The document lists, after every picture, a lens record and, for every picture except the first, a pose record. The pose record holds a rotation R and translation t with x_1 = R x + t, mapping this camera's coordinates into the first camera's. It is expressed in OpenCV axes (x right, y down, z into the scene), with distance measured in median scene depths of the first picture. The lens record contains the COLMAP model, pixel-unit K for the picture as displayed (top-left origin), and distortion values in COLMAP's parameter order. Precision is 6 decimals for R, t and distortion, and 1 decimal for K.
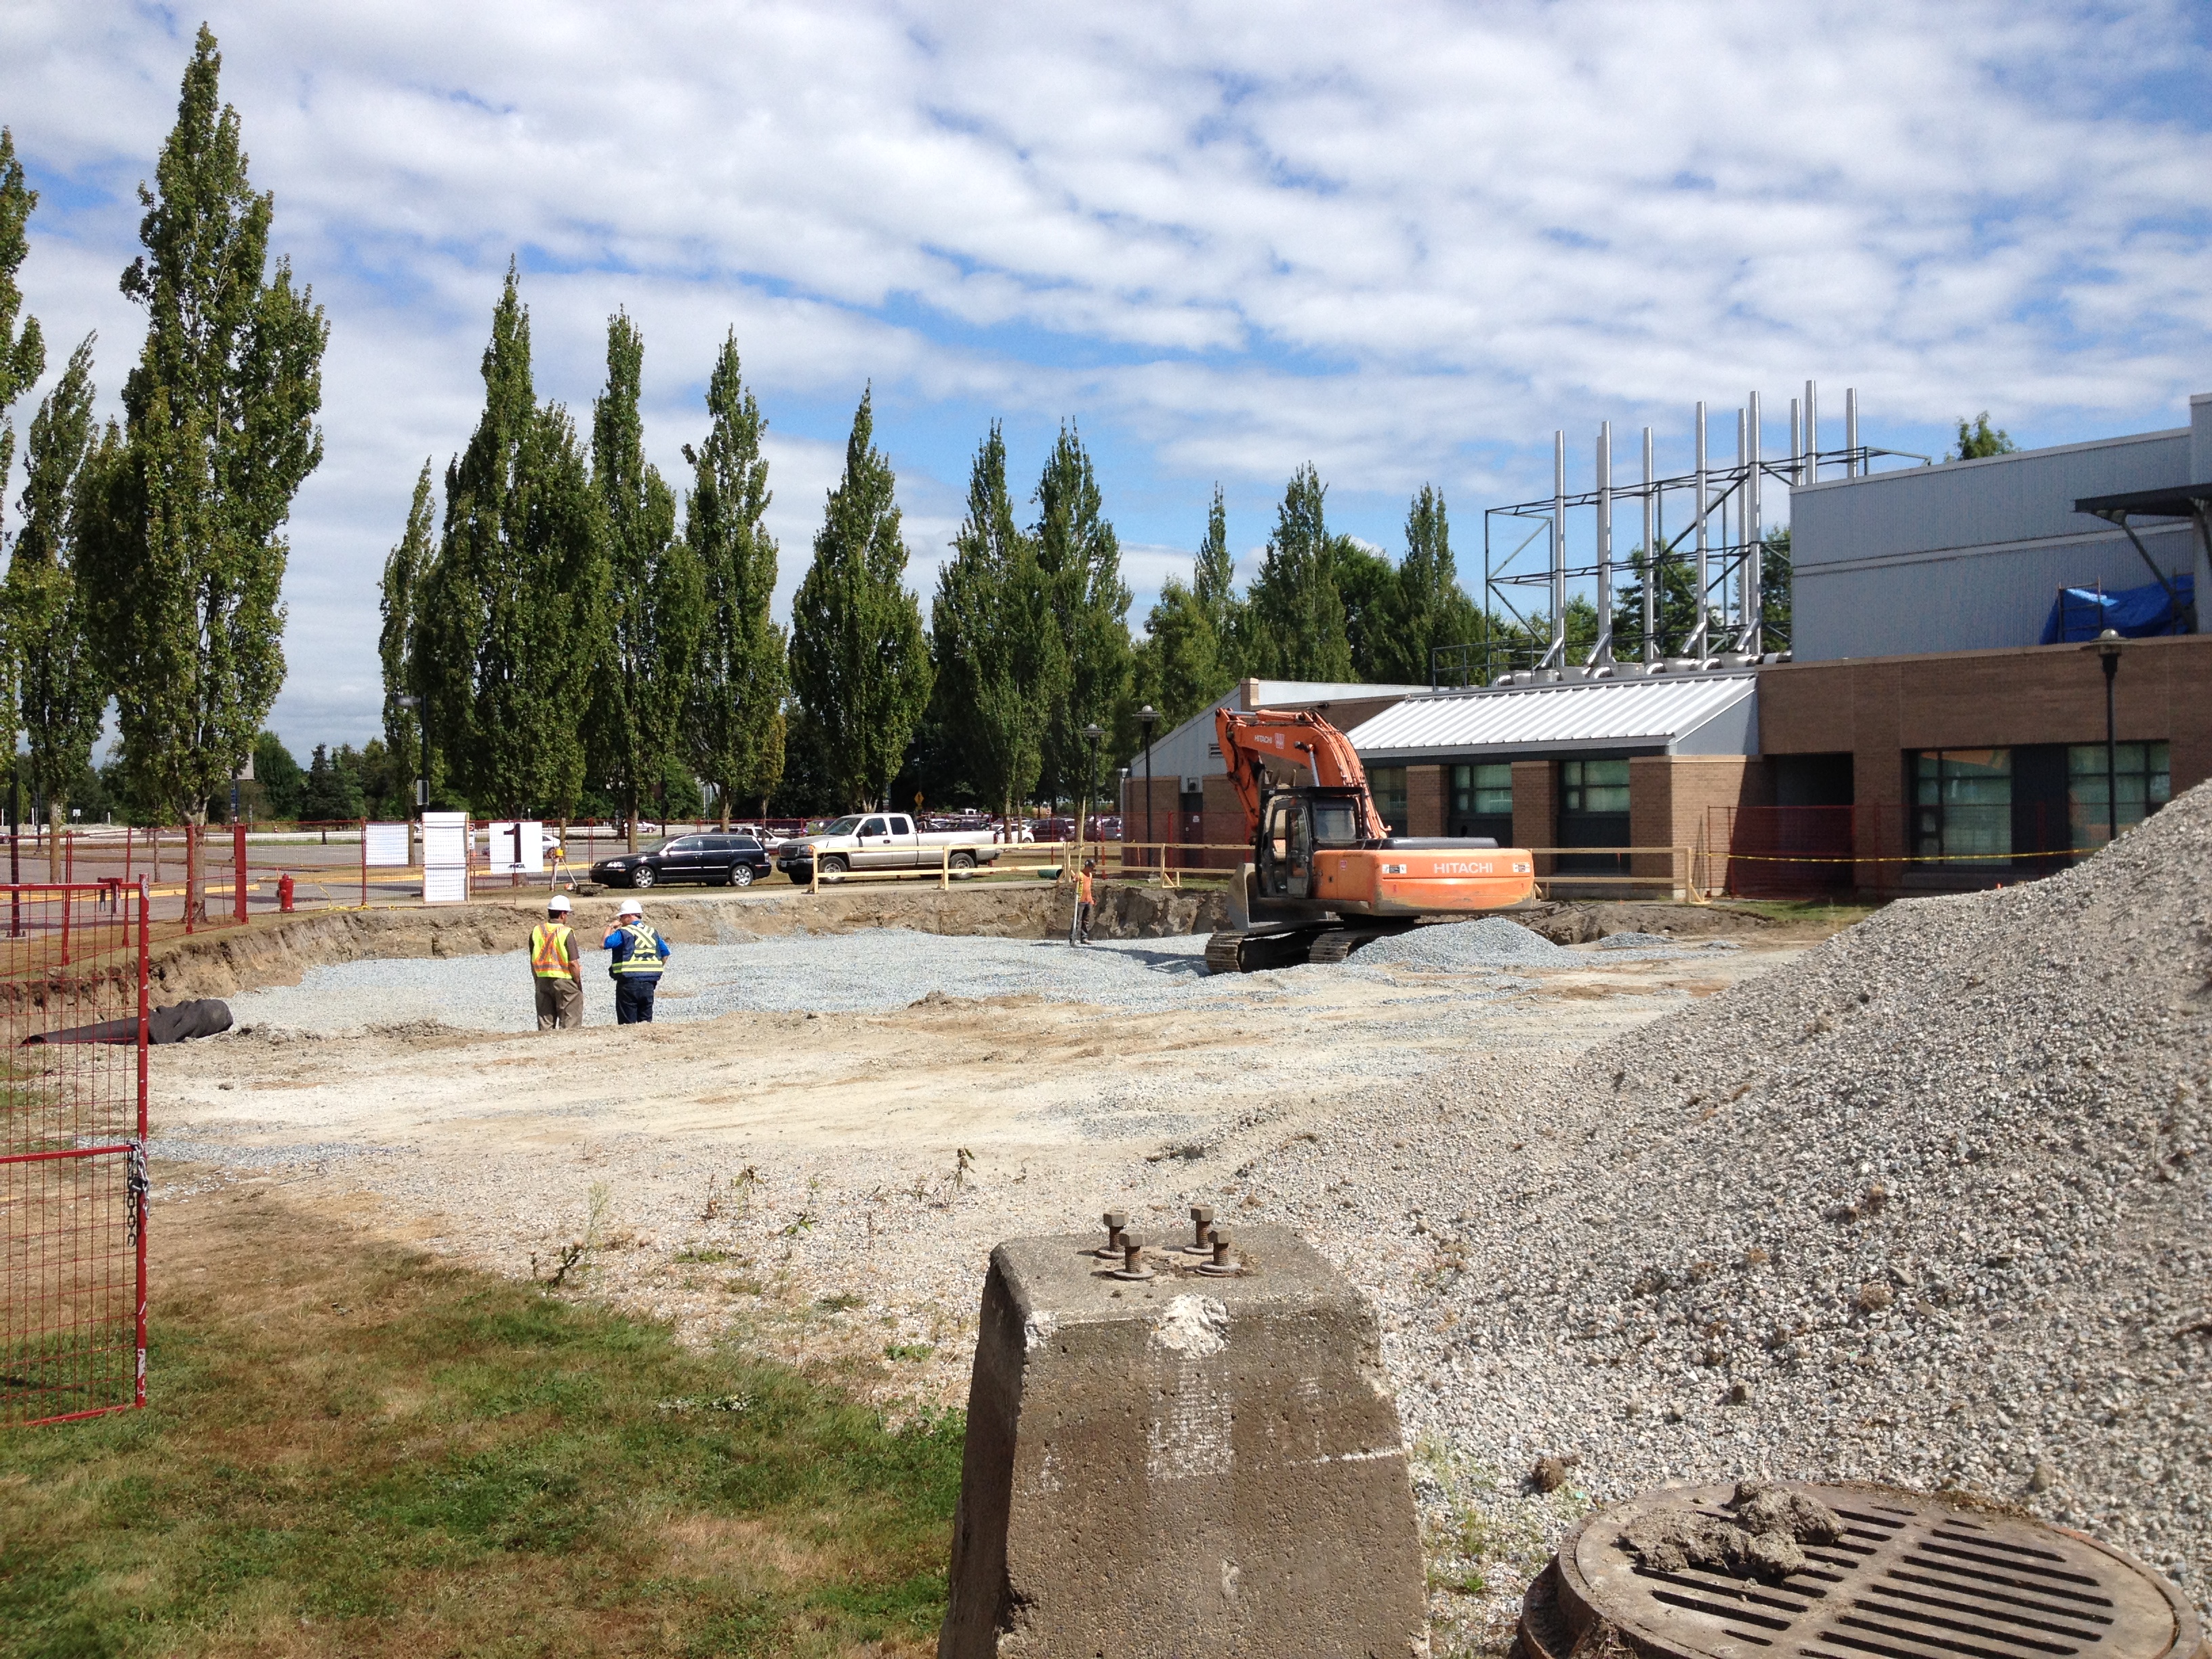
lens RADIAL K [[2084.3, 0, 1106.0], [0, 2084.3, 829.5], [0, 0, 1]] dist [0.272691, -0.433395]
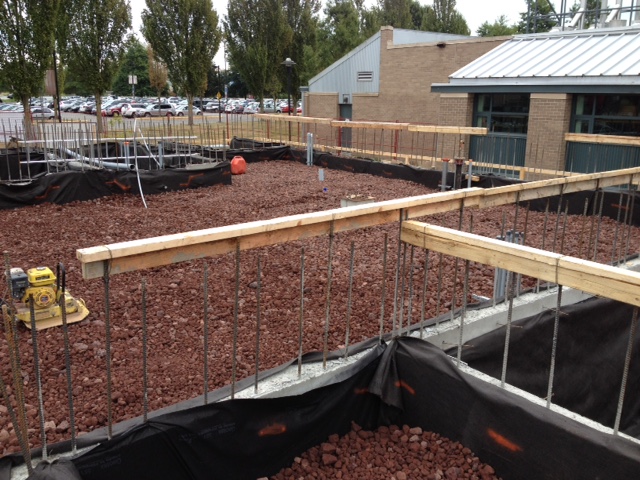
lens RADIAL K [[606.8, 0, 320.0], [0, 606.8, 240.0], [0, 0, 1]] dist [0.005486, -0.075897]
pose [[0.999741, 0.021084, 0.008551, 0.009977], [-0.022464, 0.974342, 0.223948, -0.009681], [-0.003610, -0.224082, 0.974564, 0.277244]]
